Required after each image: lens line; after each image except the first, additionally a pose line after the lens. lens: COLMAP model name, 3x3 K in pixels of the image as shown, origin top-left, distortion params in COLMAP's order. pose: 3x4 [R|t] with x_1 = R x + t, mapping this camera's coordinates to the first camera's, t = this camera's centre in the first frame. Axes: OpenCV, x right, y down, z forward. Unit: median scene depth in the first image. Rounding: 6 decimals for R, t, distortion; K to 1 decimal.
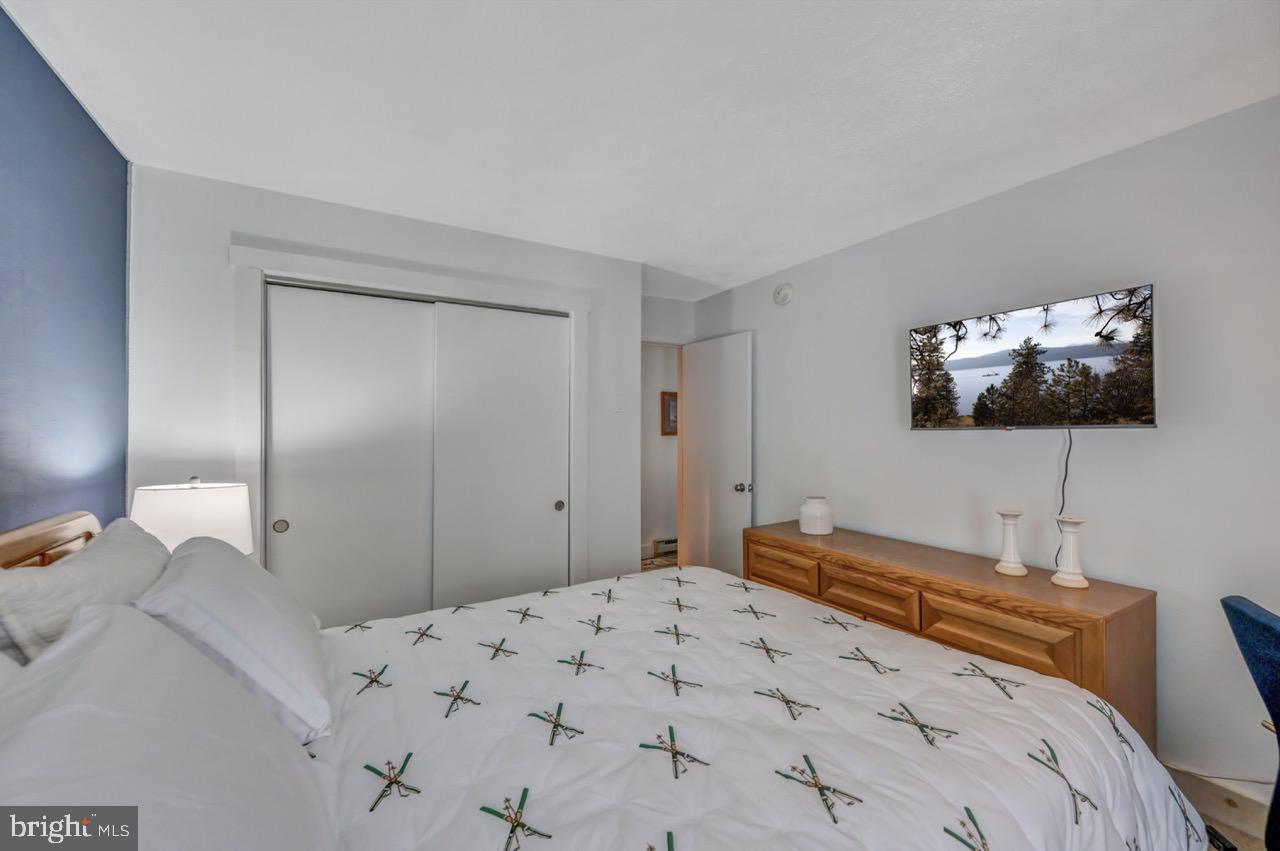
lens RADIAL K [[503.9, 0, 643.6], [0, 503.9, 427.6], [0, 0, 1]] dist [-0.002602, 0.001351]
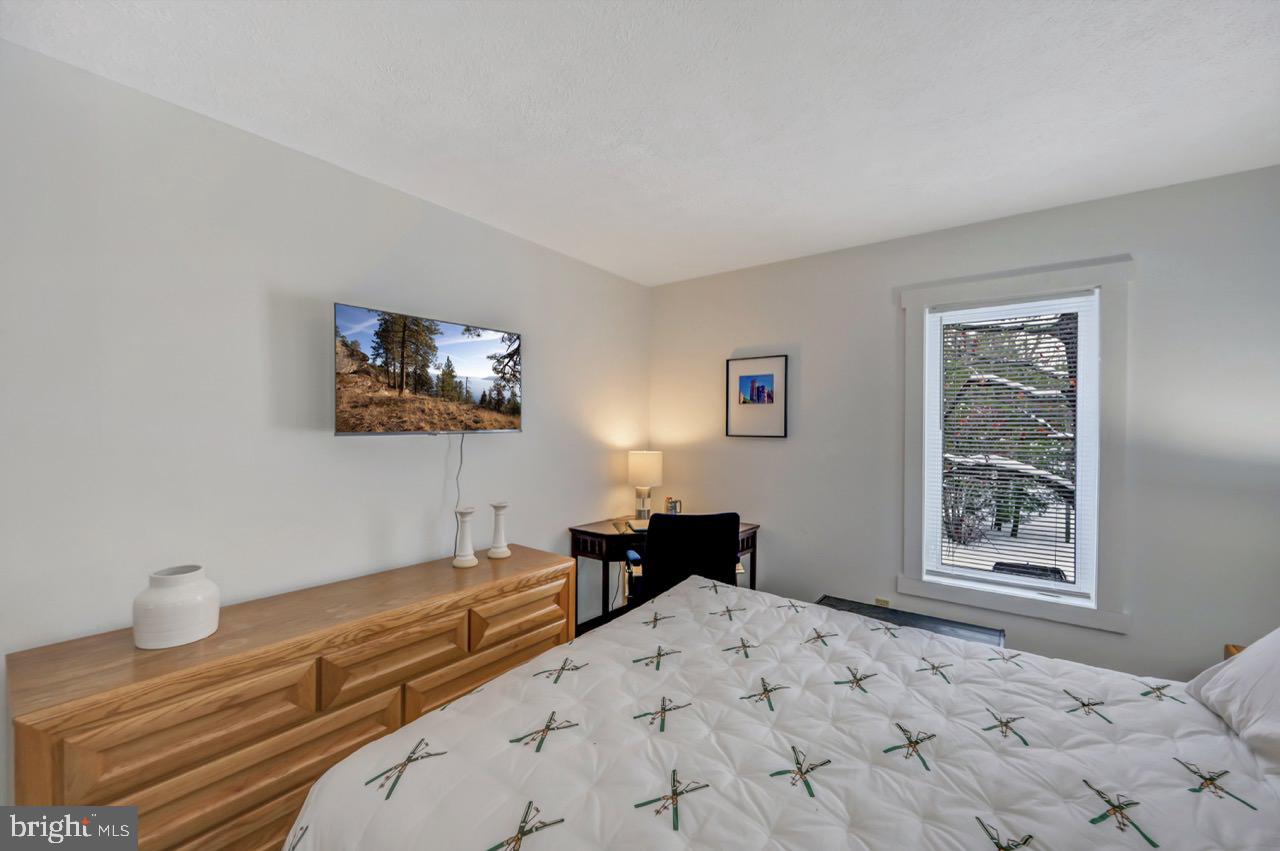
lens RADIAL K [[503.9, 0, 640.6], [0, 503.9, 428.1], [0, 0, 1]] dist [-0.002602, 0.001351]
pose [[-0.379771, -0.001554, 0.925079, -0.404086], [-0.010072, 0.999946, -0.002455, -0.010380], [-0.925026, -0.010250, -0.379767, 0.997388]]
